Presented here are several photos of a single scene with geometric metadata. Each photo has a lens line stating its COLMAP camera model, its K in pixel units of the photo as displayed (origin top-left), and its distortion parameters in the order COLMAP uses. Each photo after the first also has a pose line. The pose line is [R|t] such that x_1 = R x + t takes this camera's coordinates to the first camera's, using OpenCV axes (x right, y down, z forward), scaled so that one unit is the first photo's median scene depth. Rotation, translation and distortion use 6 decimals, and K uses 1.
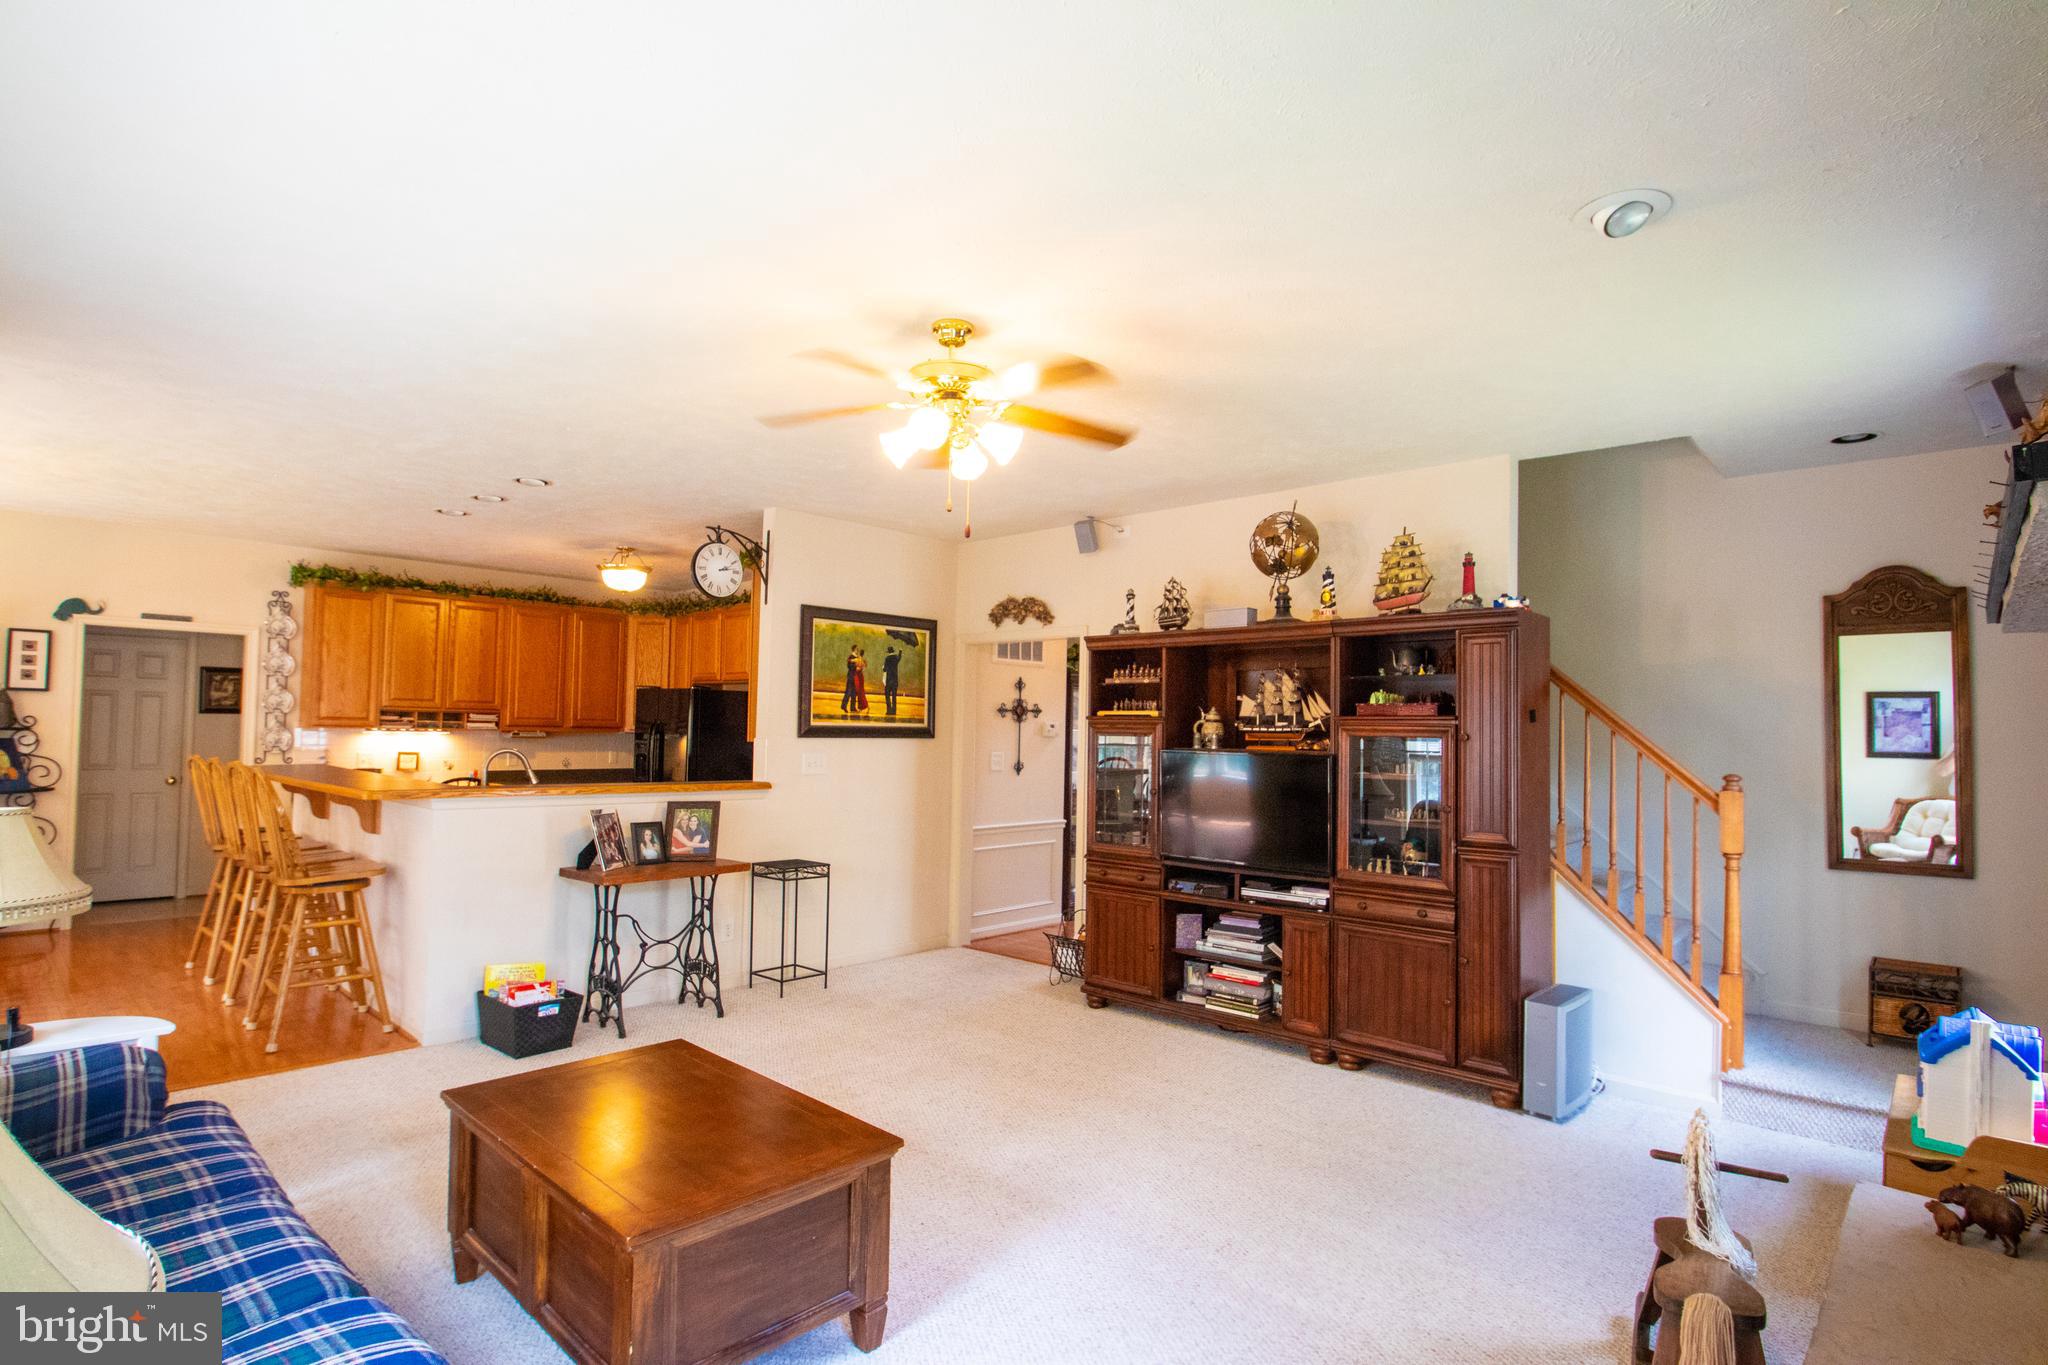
lens RADIAL K [[1033.3, 0, 1014.2], [0, 1033.3, 696.2], [0, 0, 1]] dist [-0.000738, -0.000439]
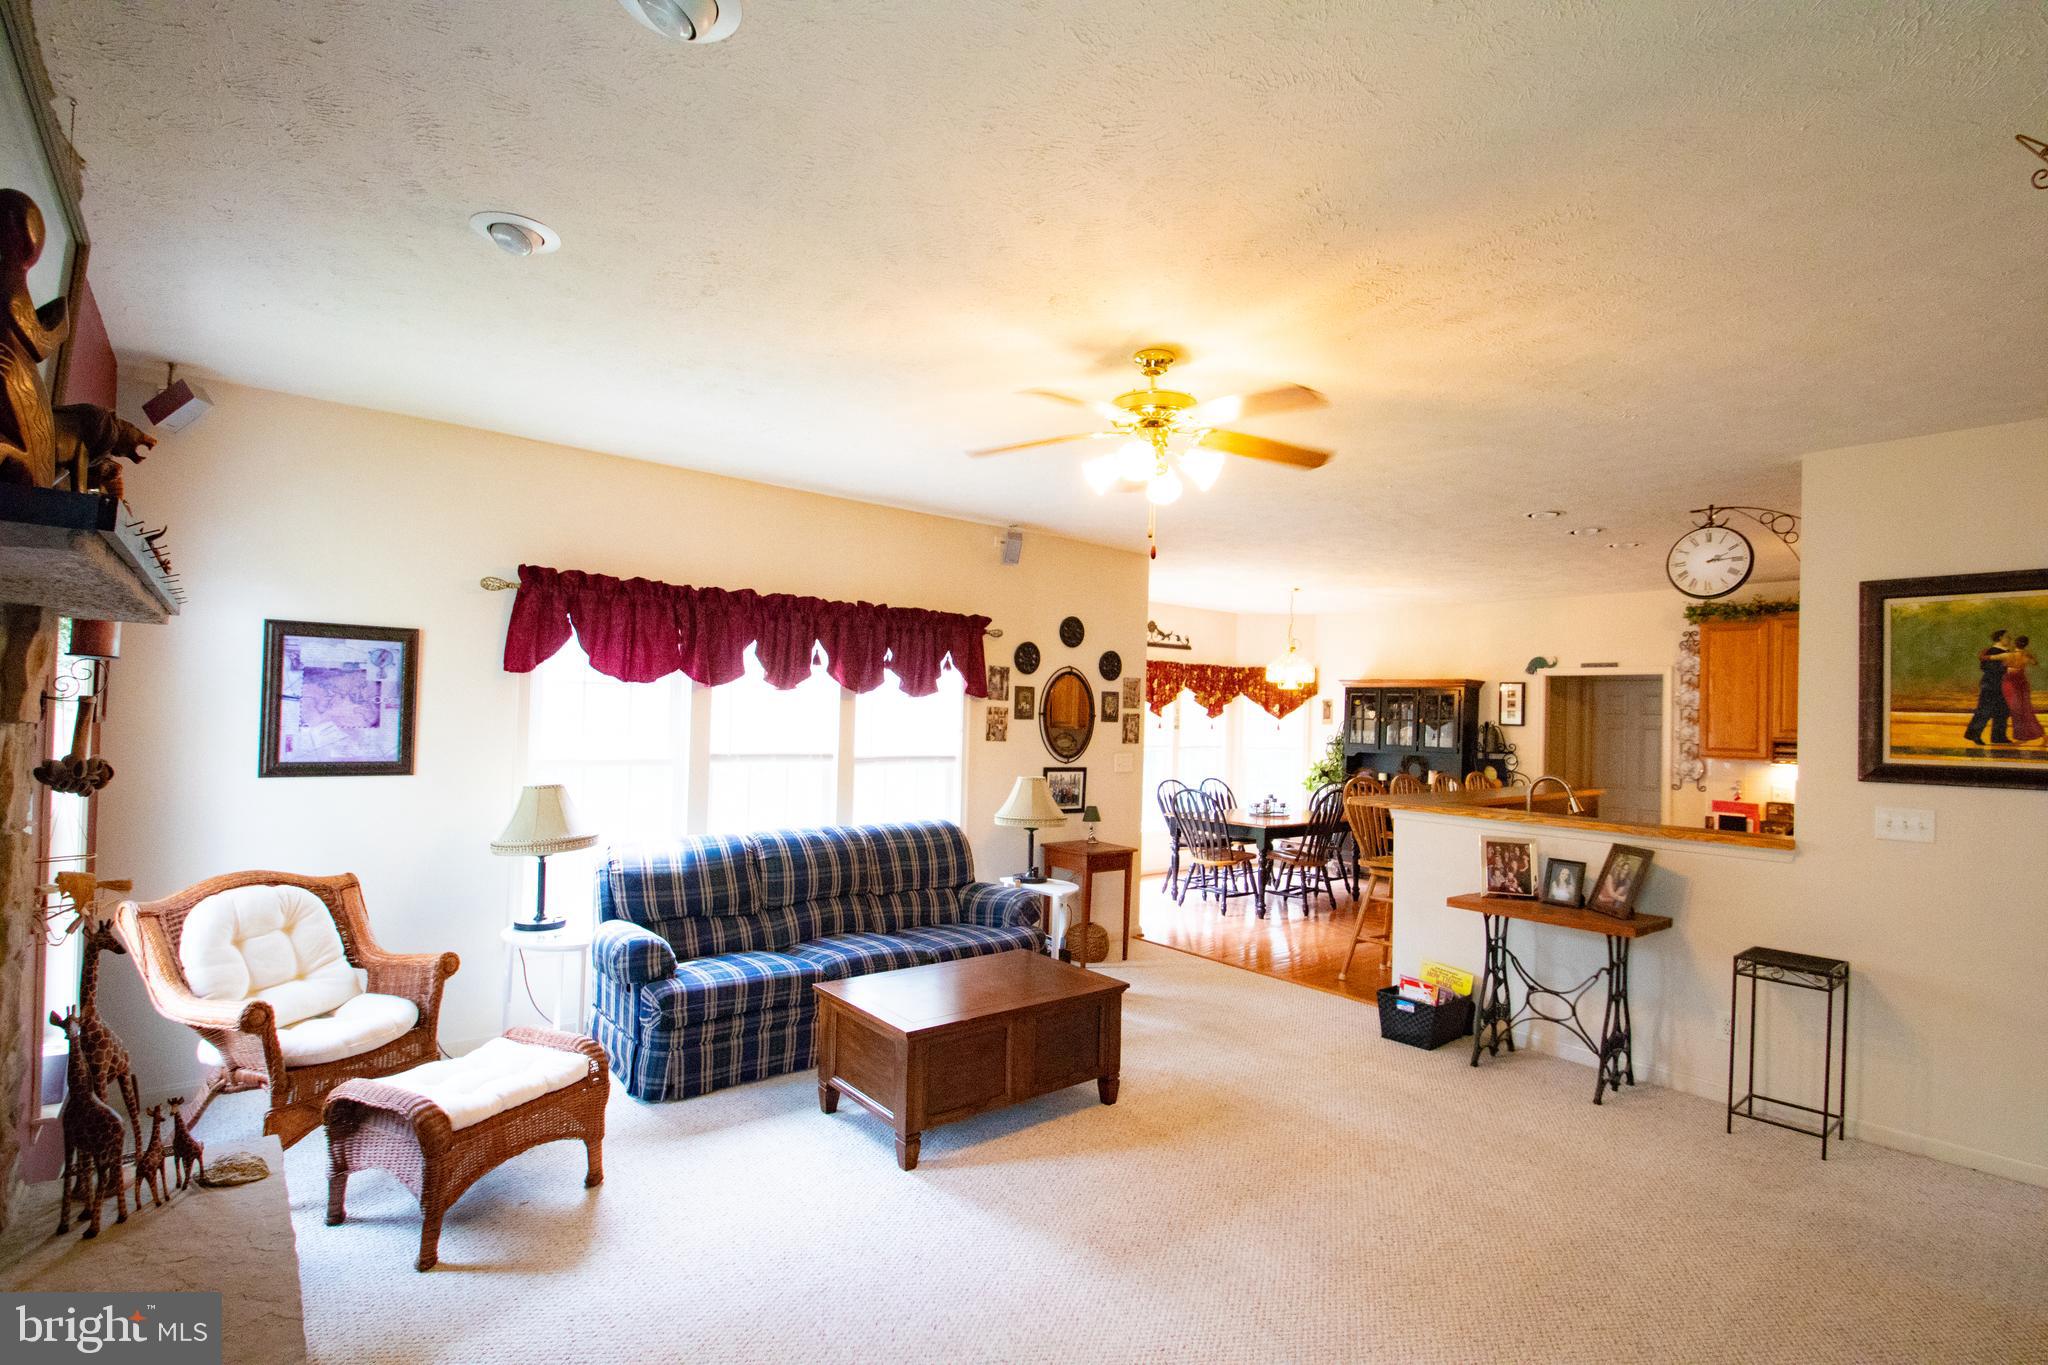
lens RADIAL K [[970.8, 0, 1011.2], [0, 970.8, 689.9], [0, 0, 1]] dist [-0.003327, 0.000018]
pose [[-0.125372, -0.048815, -0.990908, 0.381710], [-0.001622, 0.998798, -0.048999, 0.010165], [0.992108, -0.004536, -0.125301, 0.419802]]
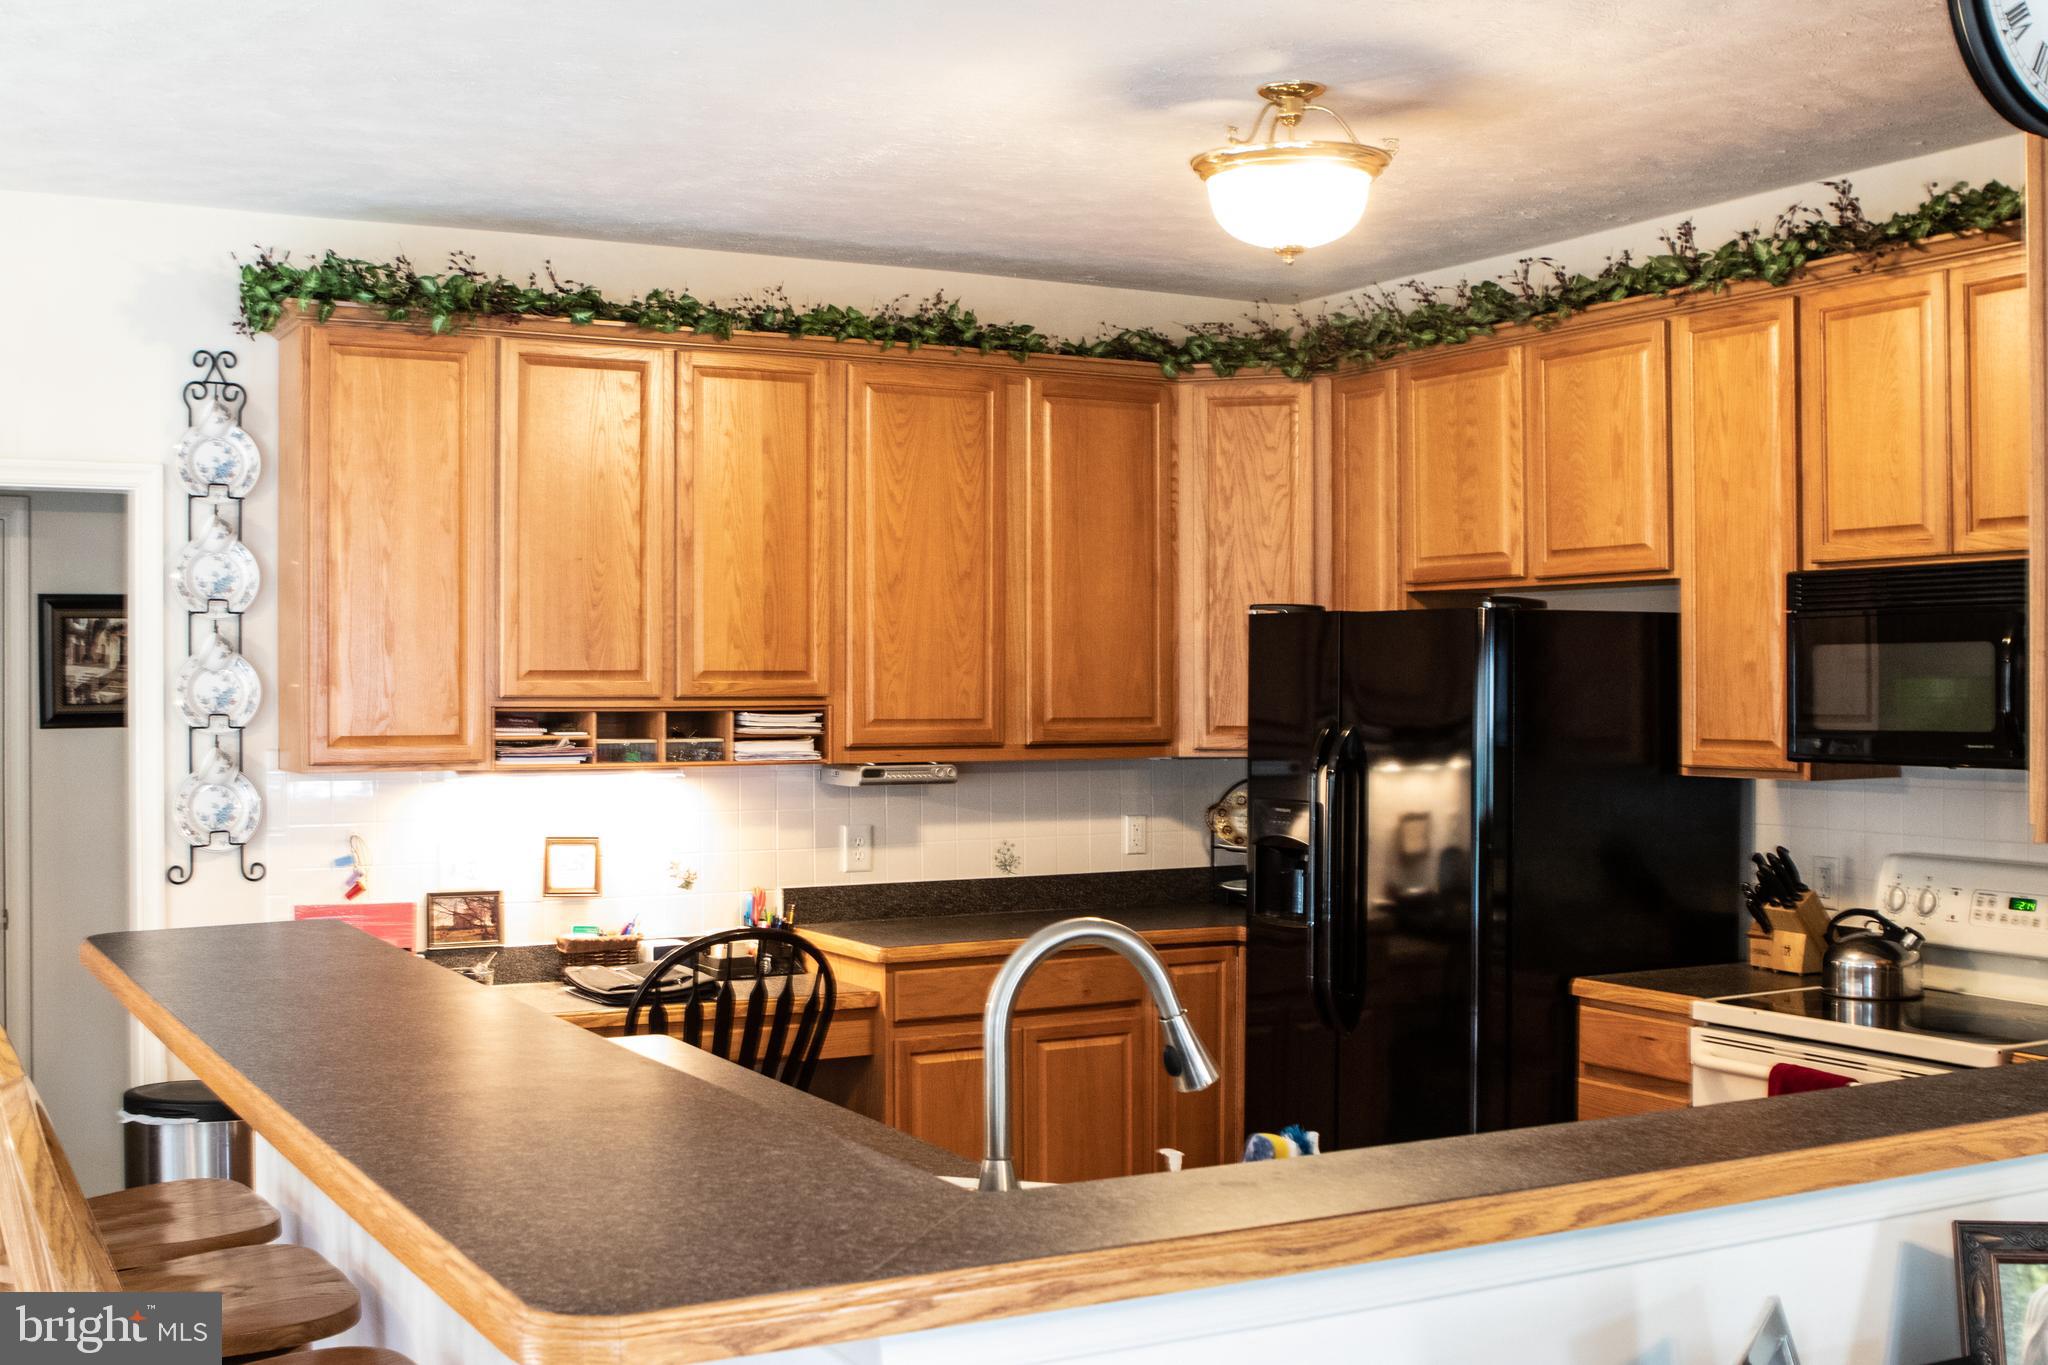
lens RADIAL K [[2357.4, 0, 1024.0], [0, 2357.4, 682.5], [0, 0, 1]] dist [-0.101571, 0.003859]
pose [[0.953828, -0.025020, -0.299308, -0.253179], [0.032724, 0.999249, 0.020753, -0.004595], [0.298564, -0.029590, 0.953931, 0.378052]]
